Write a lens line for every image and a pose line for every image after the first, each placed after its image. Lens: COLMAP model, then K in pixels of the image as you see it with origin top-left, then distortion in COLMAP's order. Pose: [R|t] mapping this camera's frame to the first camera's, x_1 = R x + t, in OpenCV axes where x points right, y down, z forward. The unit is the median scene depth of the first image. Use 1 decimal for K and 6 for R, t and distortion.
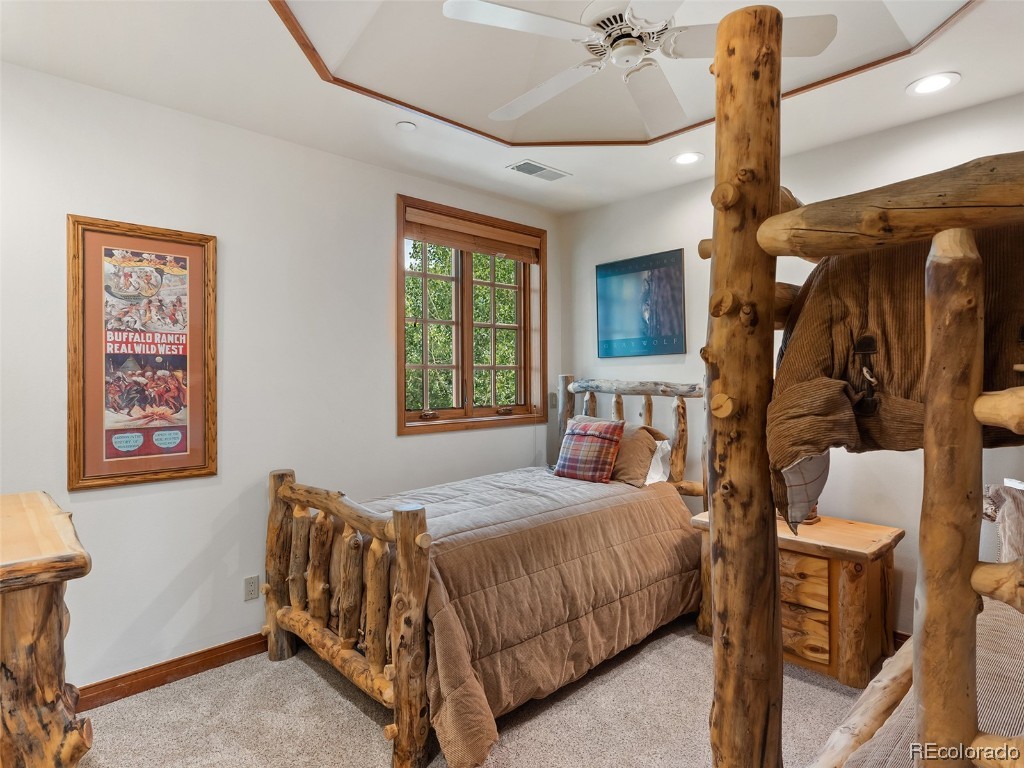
lens RADIAL K [[530.2, 0, 512.0], [0, 530.2, 384.0], [0, 0, 1]] dist [-0.029568, 0.000287]
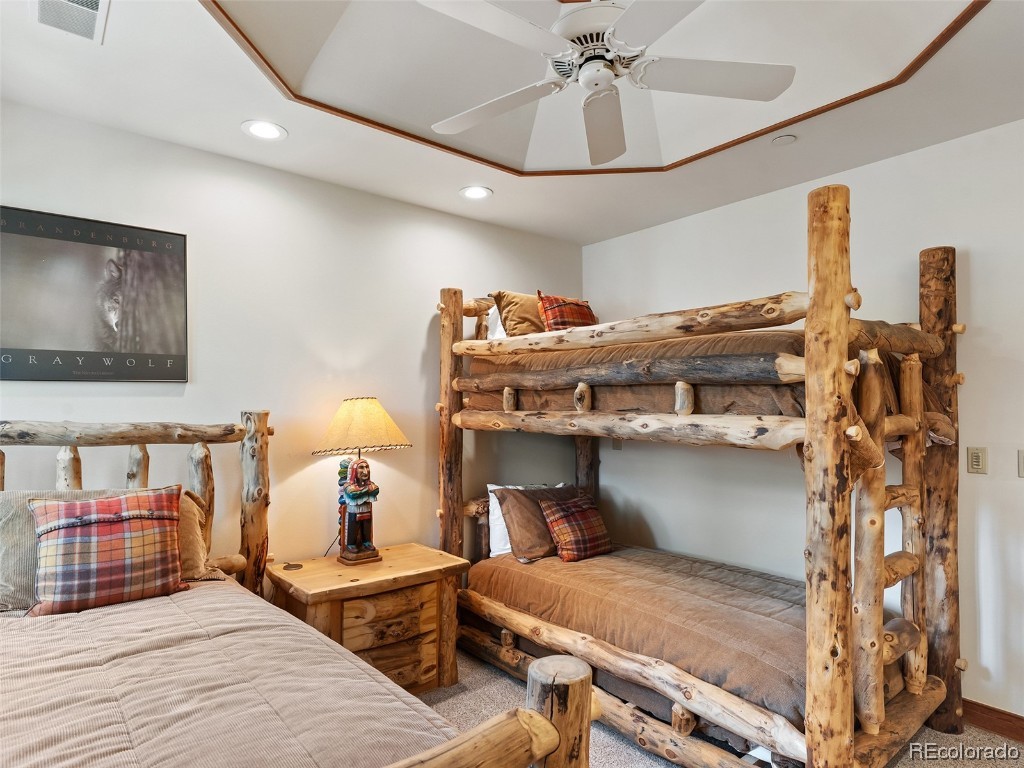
lens RADIAL K [[551.5, 0, 510.1], [0, 551.5, 405.8], [0, 0, 1]] dist [0.000692, 0.000342]
pose [[0.112862, 0.012684, 0.993530, -0.361142], [0.013552, 0.999806, -0.014304, -0.009510], [-0.993518, 0.015079, 0.112669, 0.478241]]
